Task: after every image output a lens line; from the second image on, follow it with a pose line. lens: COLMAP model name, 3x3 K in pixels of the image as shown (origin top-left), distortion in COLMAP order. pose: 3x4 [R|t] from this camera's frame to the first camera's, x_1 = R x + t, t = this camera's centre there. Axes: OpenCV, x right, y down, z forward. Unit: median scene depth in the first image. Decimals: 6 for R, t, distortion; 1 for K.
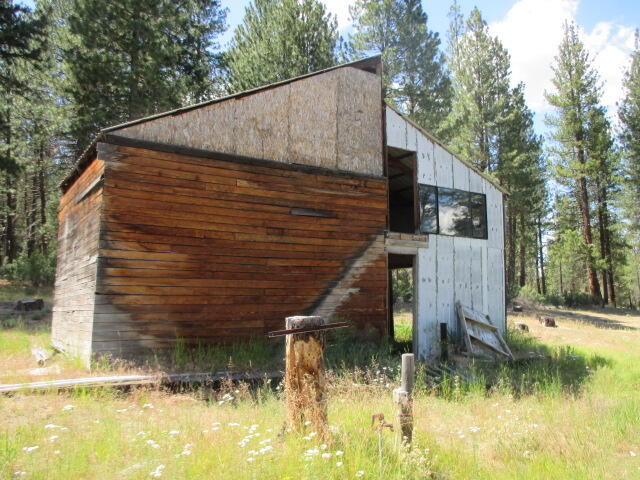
lens RADIAL K [[513.6, 0, 320.6], [0, 513.6, 235.9], [0, 0, 1]] dist [-0.015384, 0.001389]
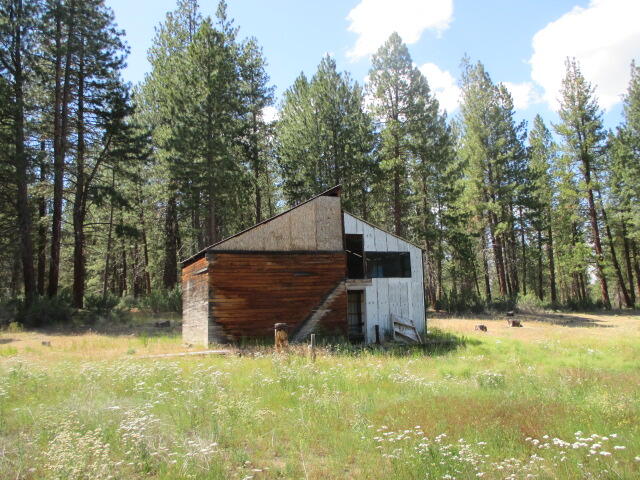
lens RADIAL K [[513.6, 0, 319.3], [0, 513.6, 242.6], [0, 0, 1]] dist [-0.015384, 0.001389]
pose [[0.988939, -0.059360, -0.135927, 0.296766], [0.057810, 0.998210, -0.015330, -0.120913], [0.136594, 0.007303, 0.990600, -0.922948]]
